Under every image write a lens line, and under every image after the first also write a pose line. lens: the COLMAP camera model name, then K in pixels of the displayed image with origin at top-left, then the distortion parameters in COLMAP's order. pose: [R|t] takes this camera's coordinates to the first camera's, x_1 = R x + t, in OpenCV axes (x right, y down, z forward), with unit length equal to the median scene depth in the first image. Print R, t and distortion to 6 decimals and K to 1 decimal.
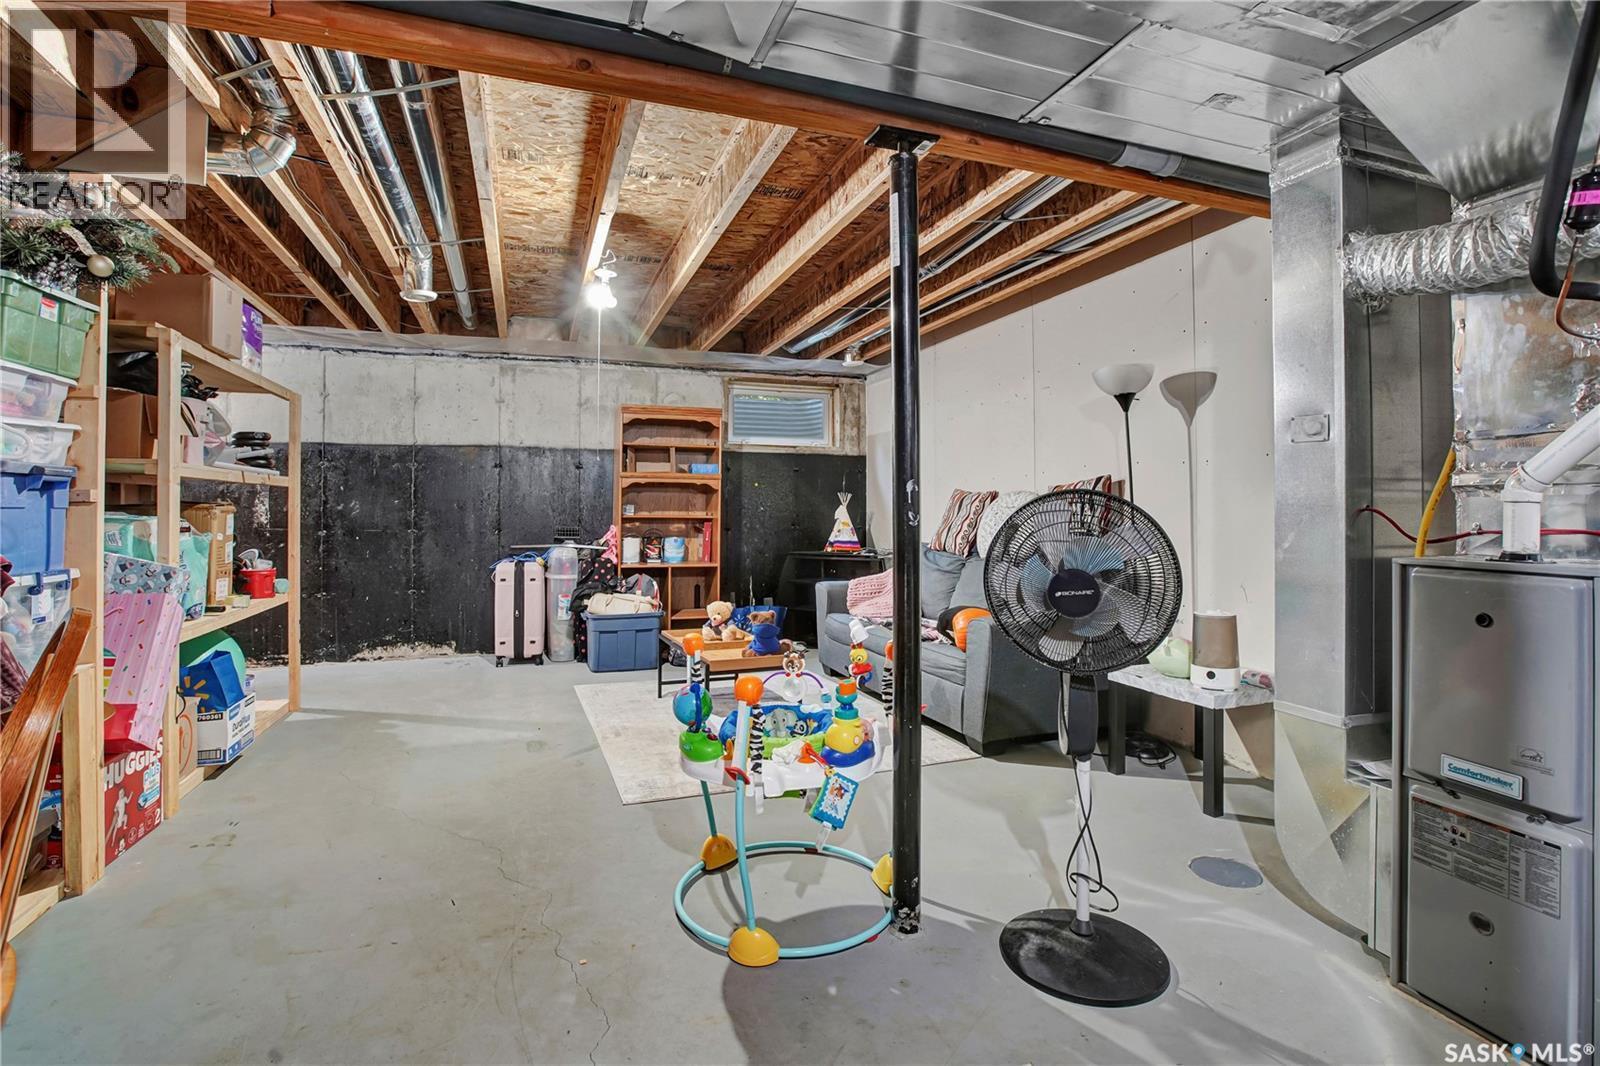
lens RADIAL K [[772.3, 0, 797.3], [0, 772.3, 539.6], [0, 0, 1]] dist [0.003436, 0.000256]
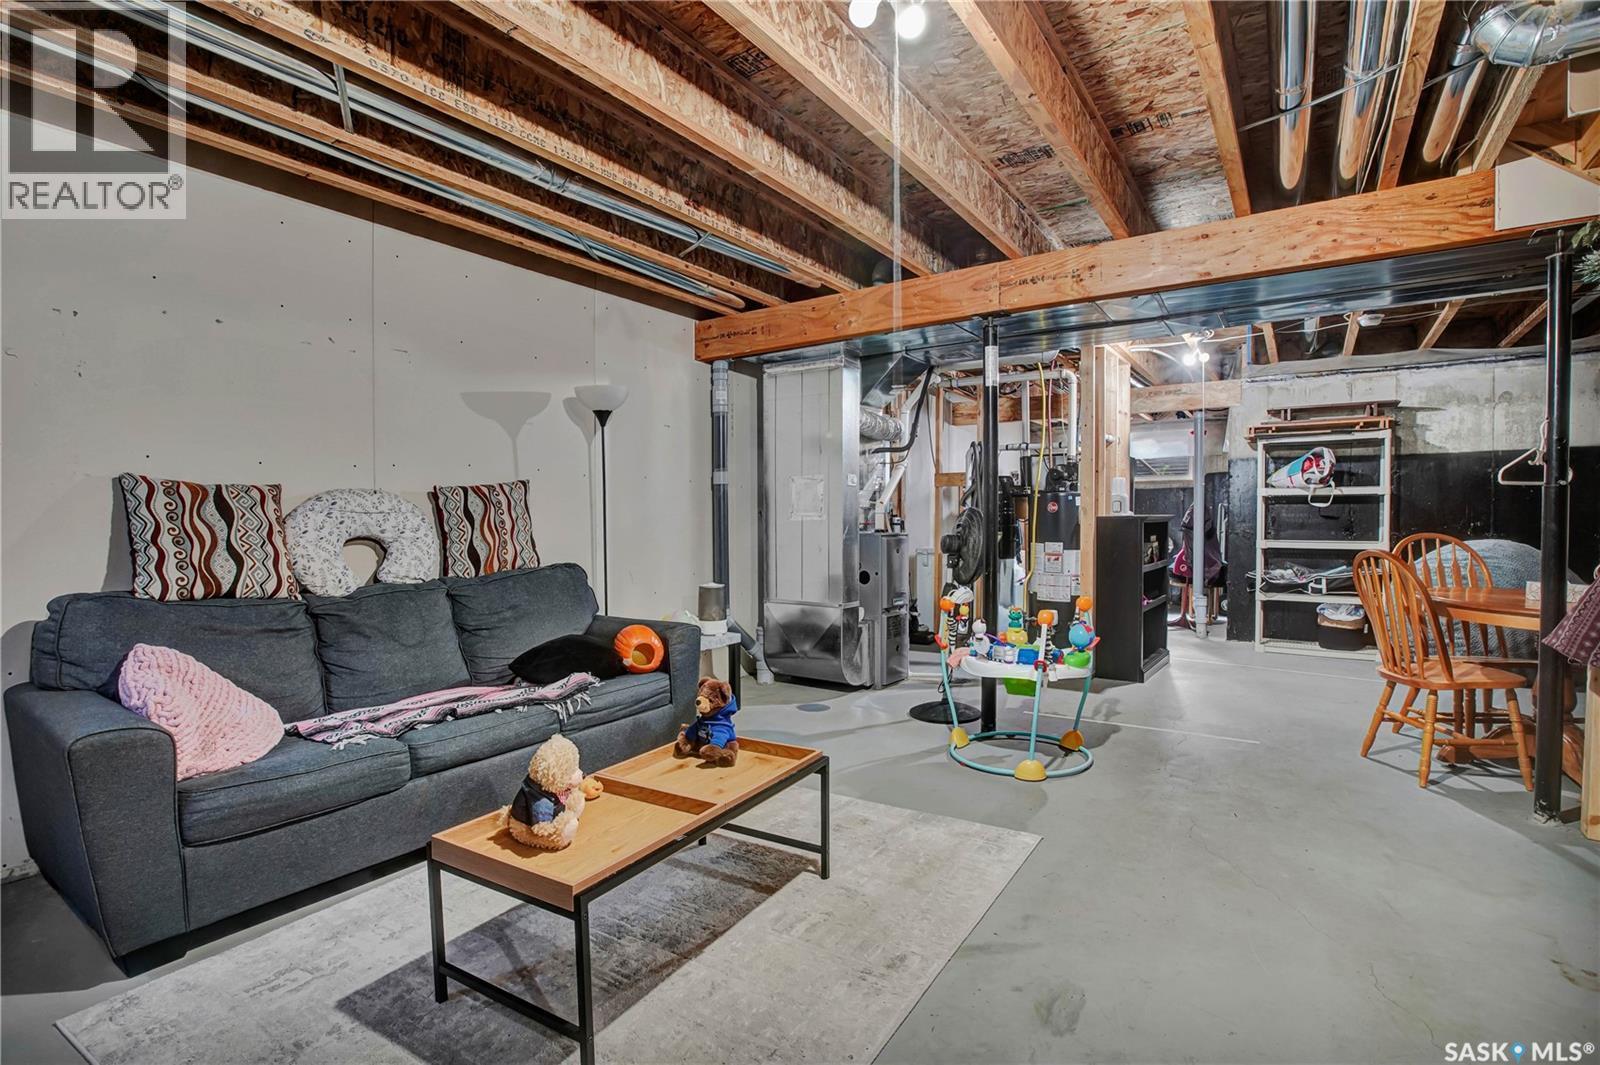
lens RADIAL K [[772.3, 0, 795.4], [0, 772.3, 536.9], [0, 0, 1]] dist [0.003436, 0.000256]
pose [[-0.612356, -0.019245, 0.790348, -0.693065], [-0.006074, 0.999789, 0.019638, -0.025145], [-0.790559, 0.007225, -0.612343, 1.628357]]
